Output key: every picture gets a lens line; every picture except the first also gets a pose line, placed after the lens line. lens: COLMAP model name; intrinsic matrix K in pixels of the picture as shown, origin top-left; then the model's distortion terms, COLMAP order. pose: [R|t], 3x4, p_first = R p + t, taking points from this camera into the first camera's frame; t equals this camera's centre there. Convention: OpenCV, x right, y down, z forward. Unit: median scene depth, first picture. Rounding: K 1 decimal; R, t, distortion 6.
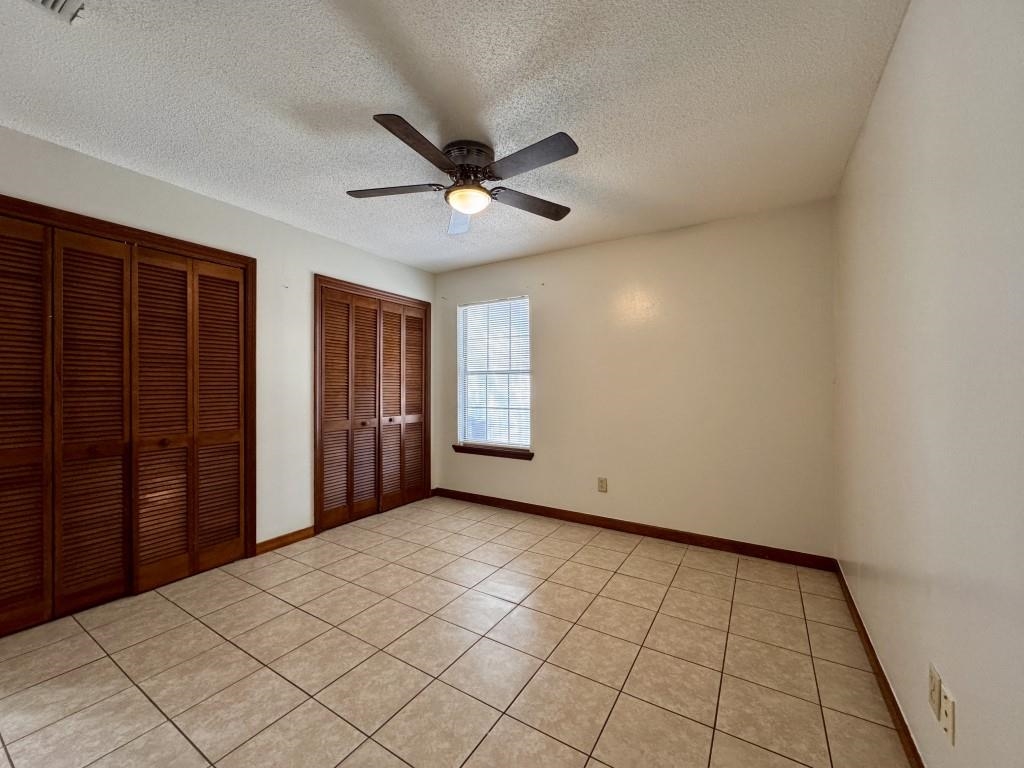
lens RADIAL K [[408.1, 0, 510.6], [0, 408.1, 385.0], [0, 0, 1]] dist [-0.004702, 0.000722]
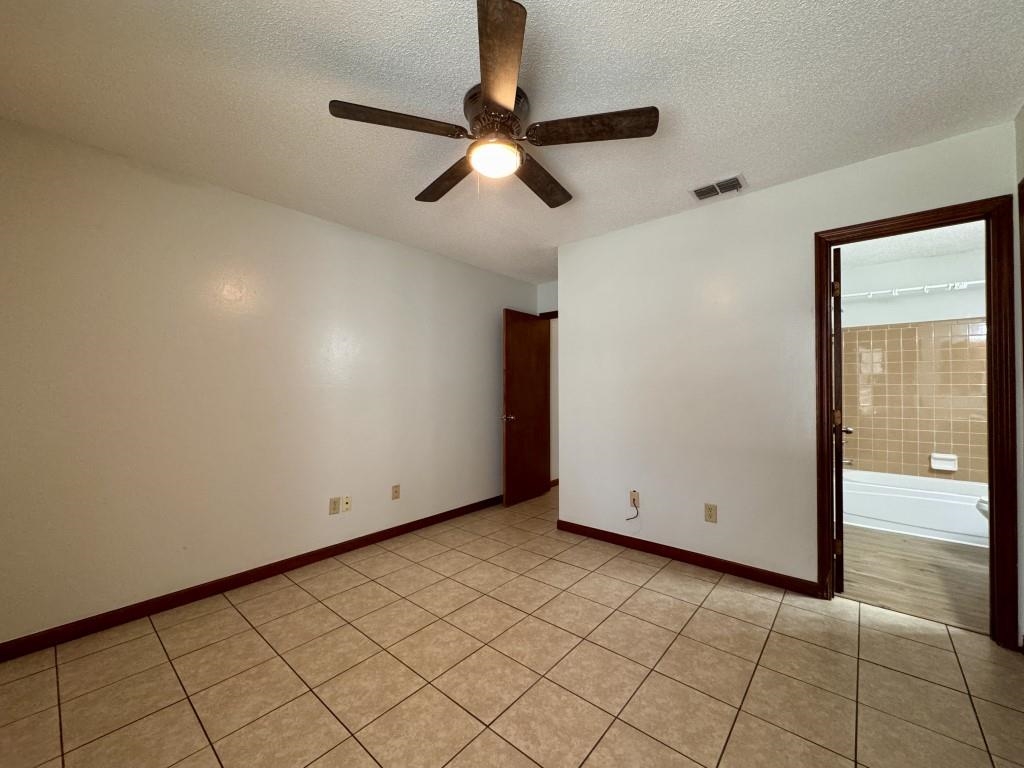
lens RADIAL K [[408.1, 0, 510.0], [0, 408.1, 382.8], [0, 0, 1]] dist [-0.004702, 0.000722]
pose [[-0.987121, 0.004860, 0.159903, -0.195409], [0.002843, 0.999914, -0.012841, -0.000871], [-0.159952, -0.012221, -0.987049, 1.352755]]
